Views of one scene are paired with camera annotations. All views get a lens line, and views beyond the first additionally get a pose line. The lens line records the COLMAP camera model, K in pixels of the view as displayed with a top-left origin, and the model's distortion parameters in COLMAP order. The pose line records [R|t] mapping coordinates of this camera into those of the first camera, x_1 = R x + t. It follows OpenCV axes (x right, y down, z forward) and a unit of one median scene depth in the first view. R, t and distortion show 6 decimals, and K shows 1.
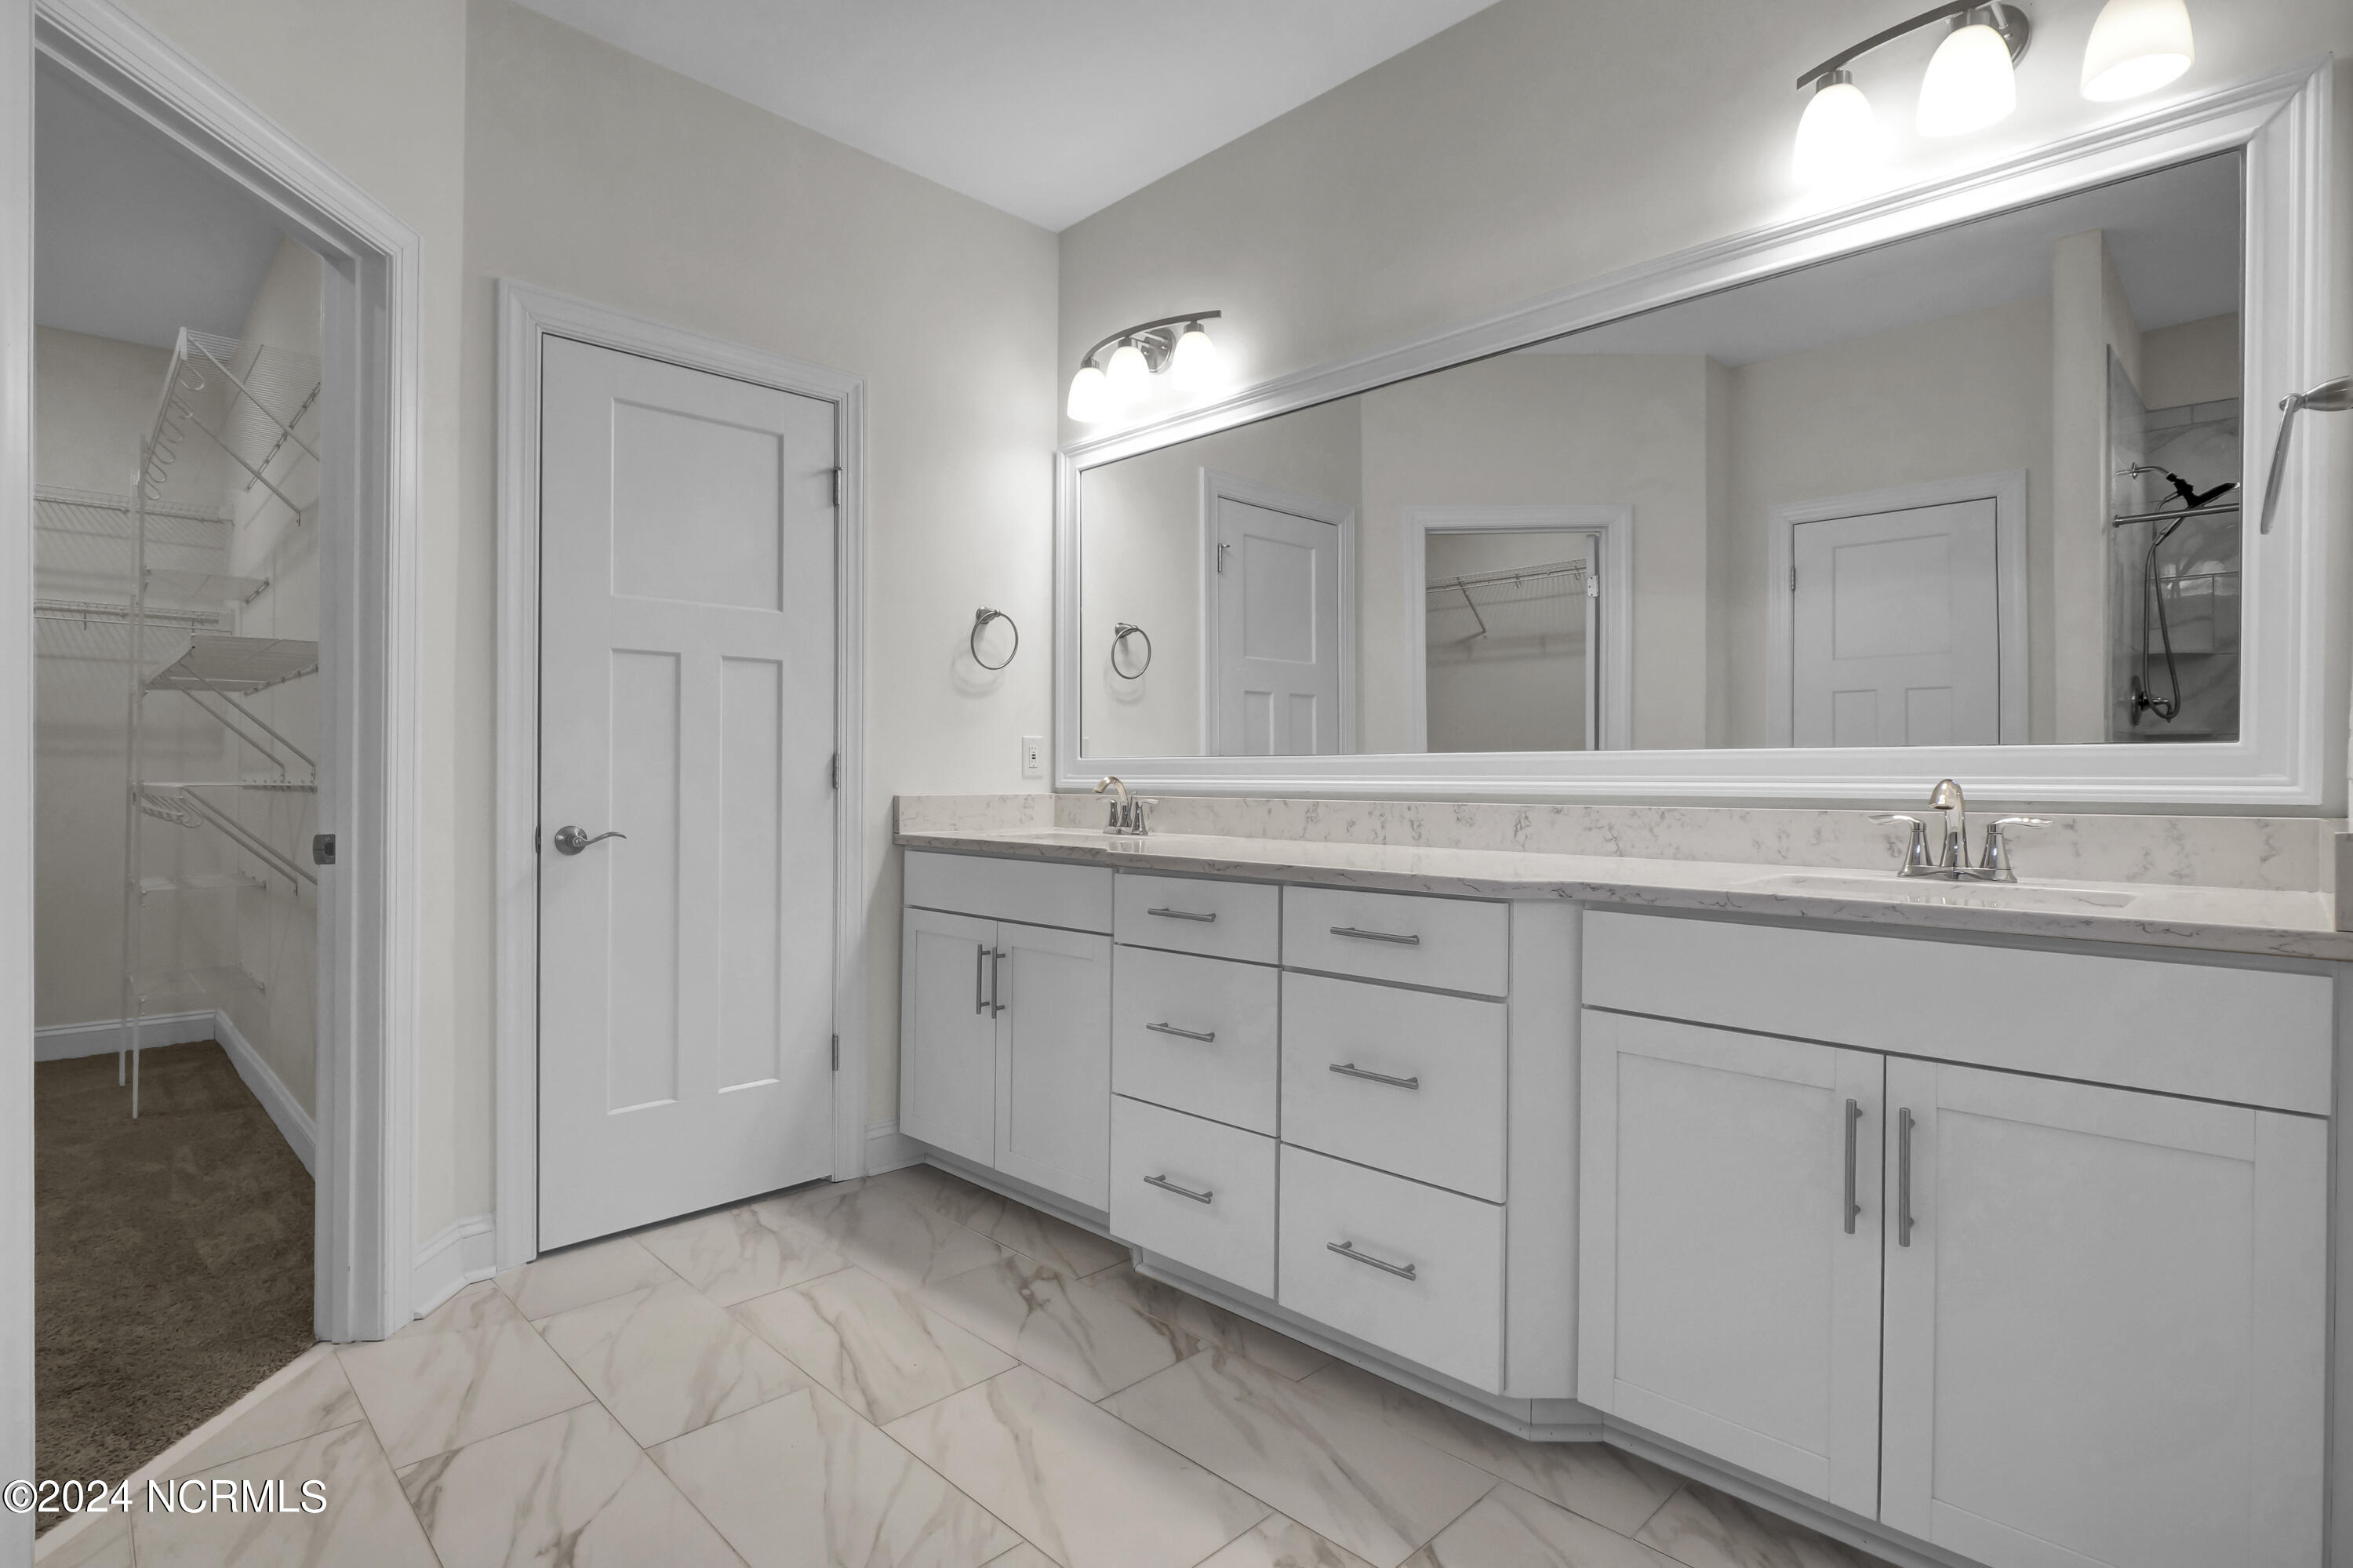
lens RADIAL K [[1139.0, 0, 1168.7], [0, 1139.0, 765.9], [0, 0, 1]] dist [-0.014190, 0.000553]
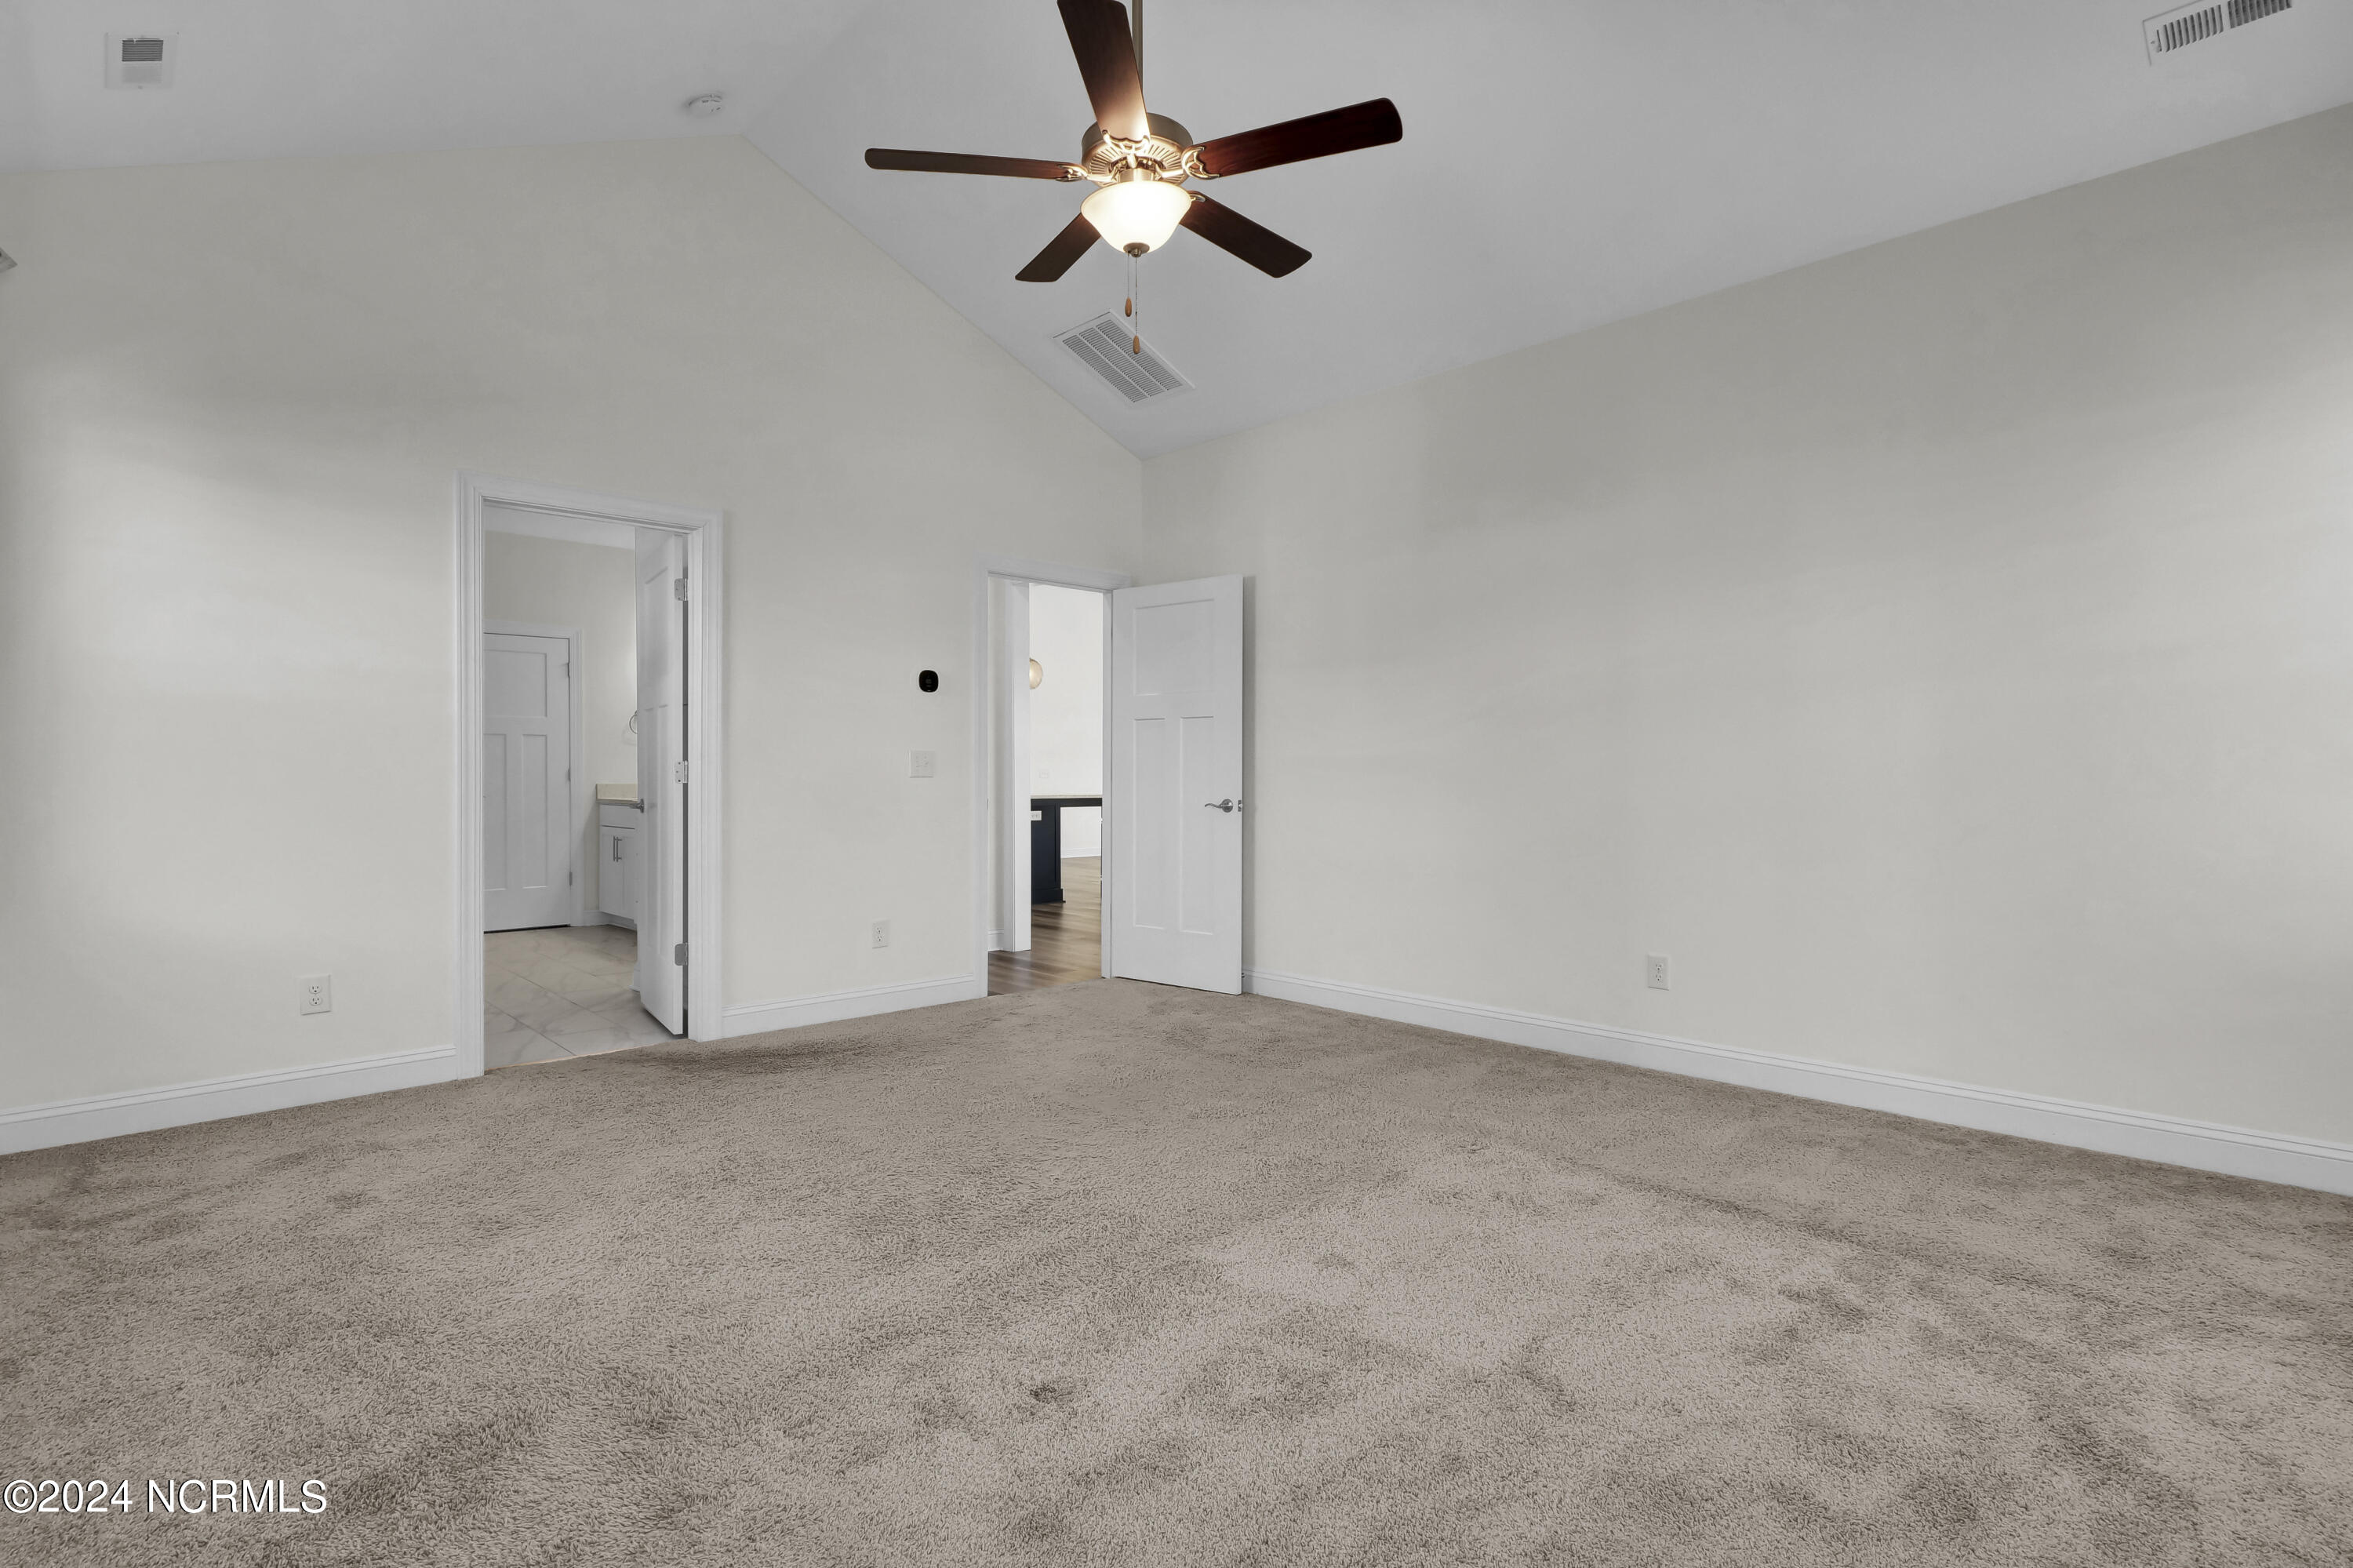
lens RADIAL K [[1170.7, 0, 1168.5], [0, 1170.7, 777.9], [0, 0, 1]] dist [-0.012310, -0.001756]
pose [[0.999019, 0.000137, -0.044285, 1.336292], [0.000455, 0.999911, 0.013359, -0.026001], [0.044283, -0.013366, 0.998930, -1.828896]]
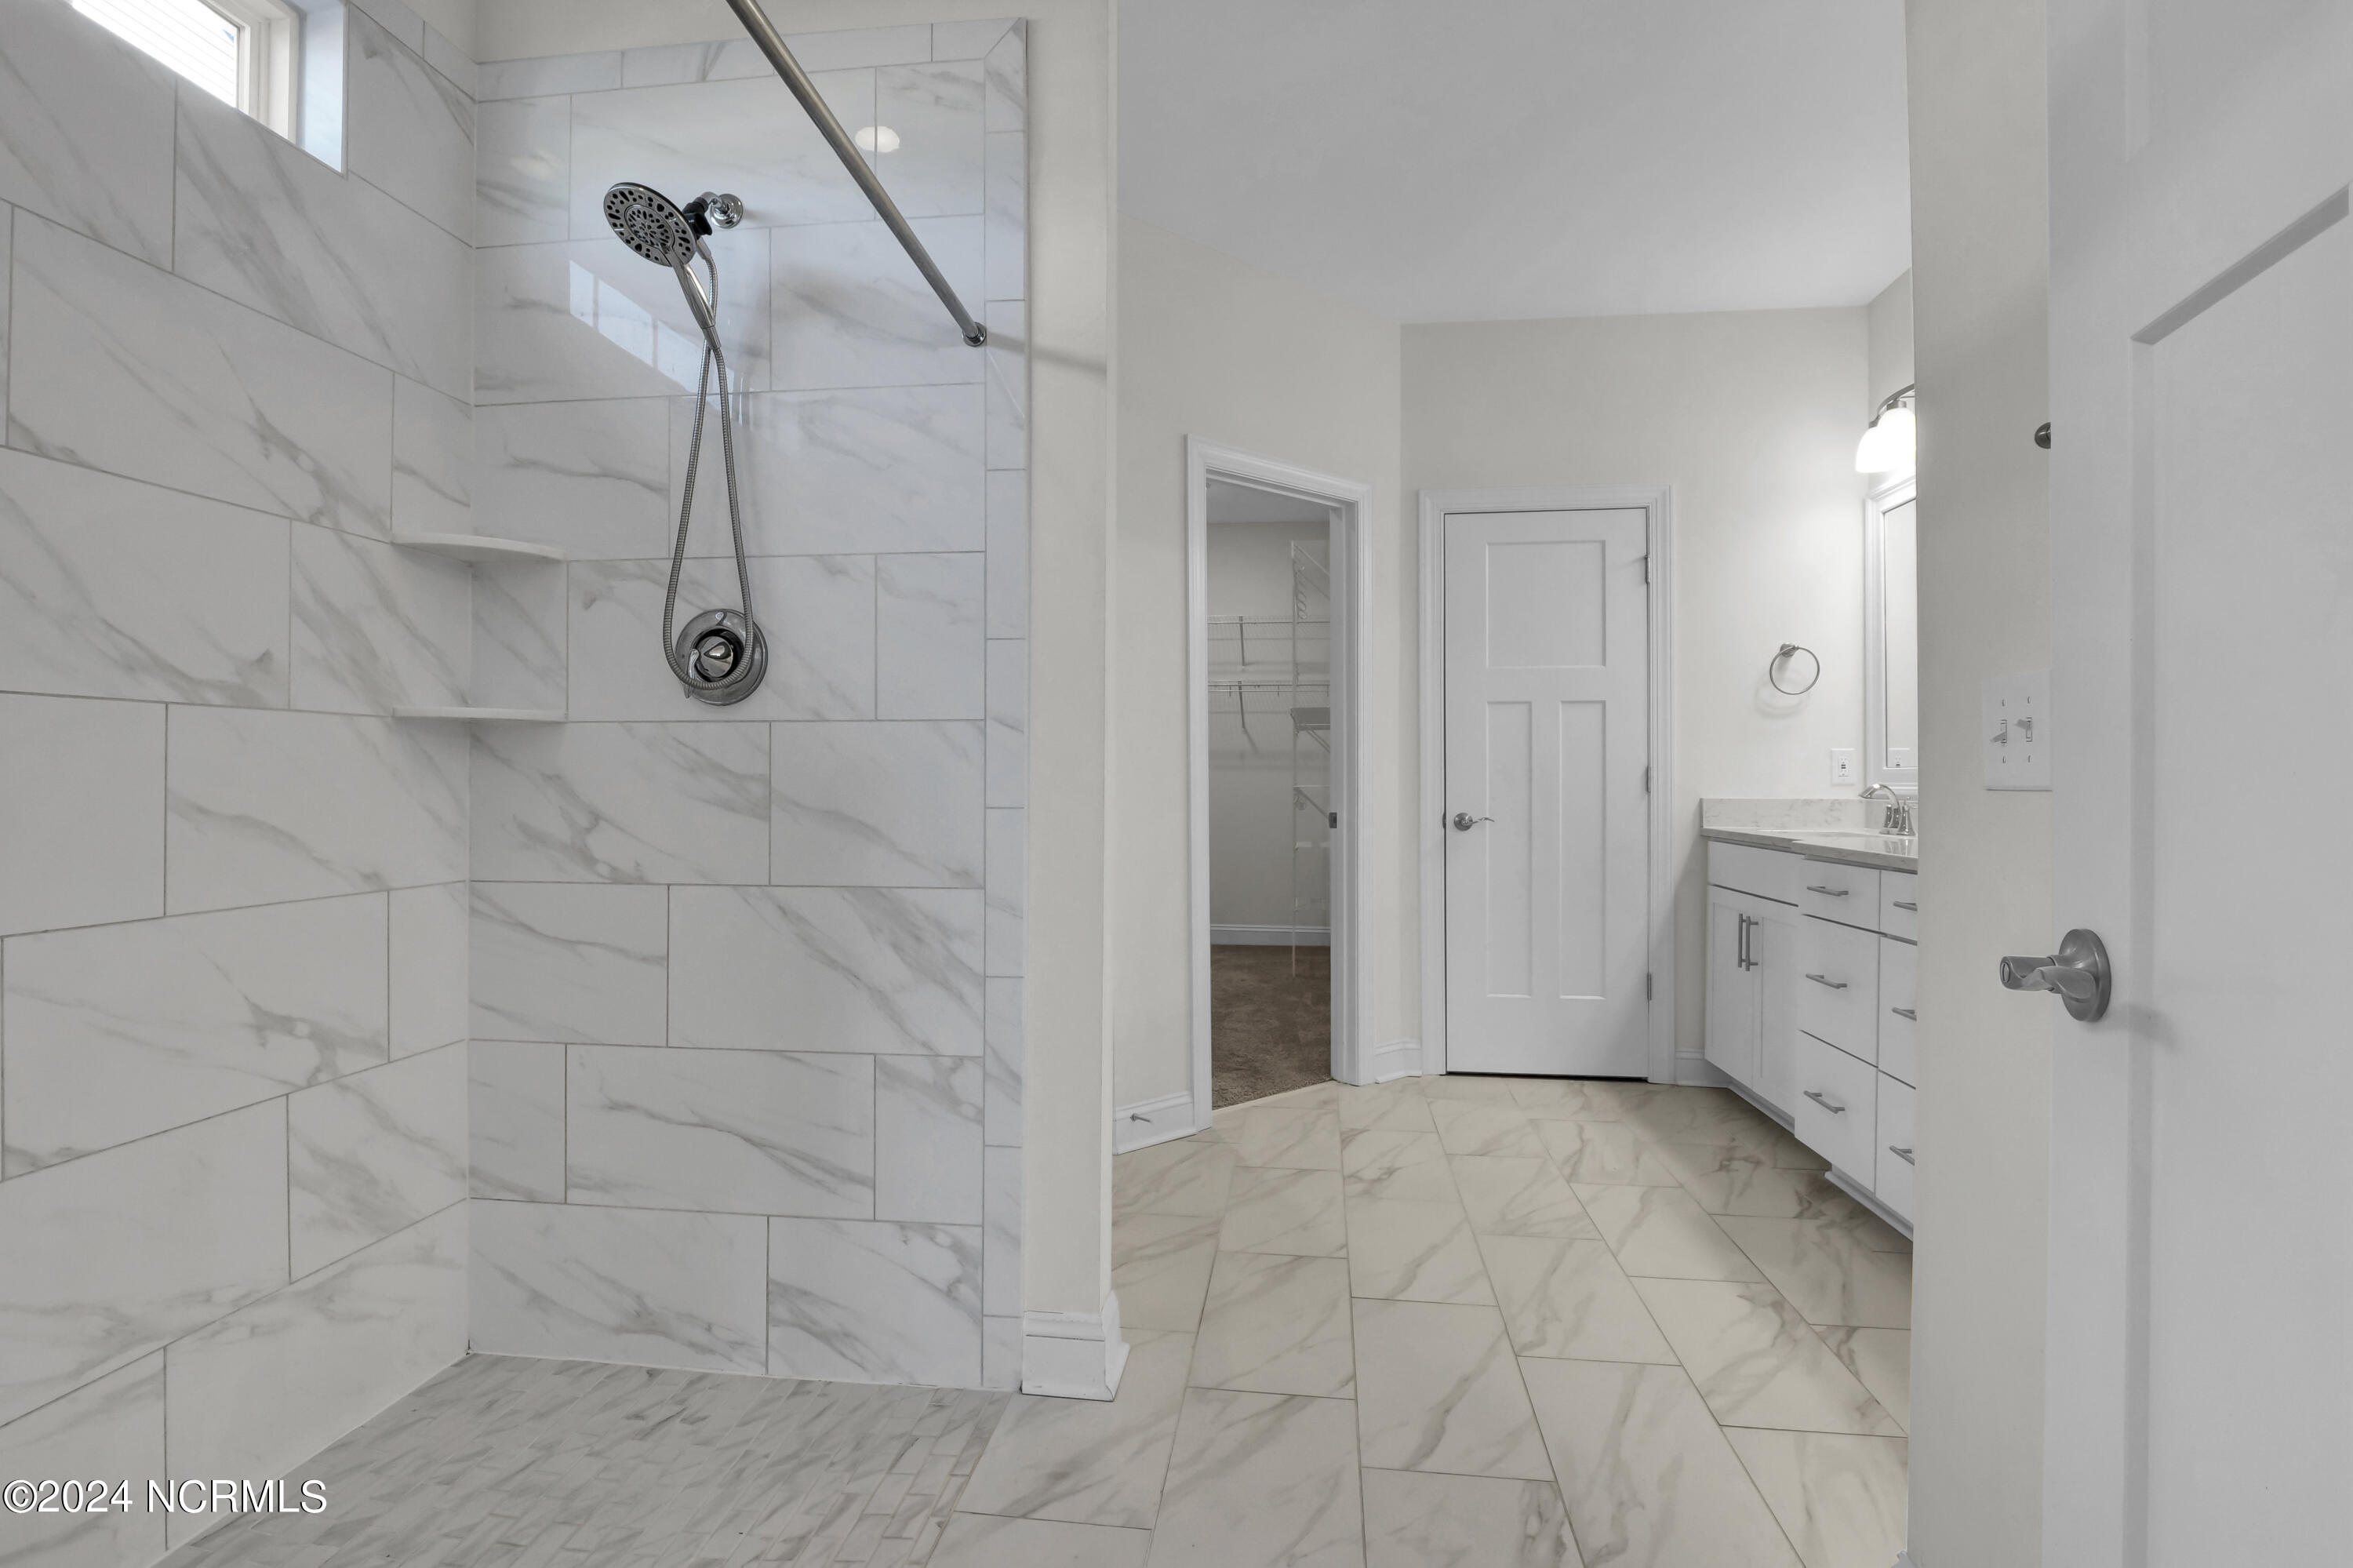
lens RADIAL K [[1170.7, 0, 1168.5], [0, 1170.7, 777.9], [0, 0, 1]] dist [-0.012310, -0.001756]
pose [[0.612646, -0.000096, -0.790357, 0.482798], [0.004395, 0.999985, 0.003285, -0.004260], [0.790345, -0.005486, 0.612638, -0.322697]]
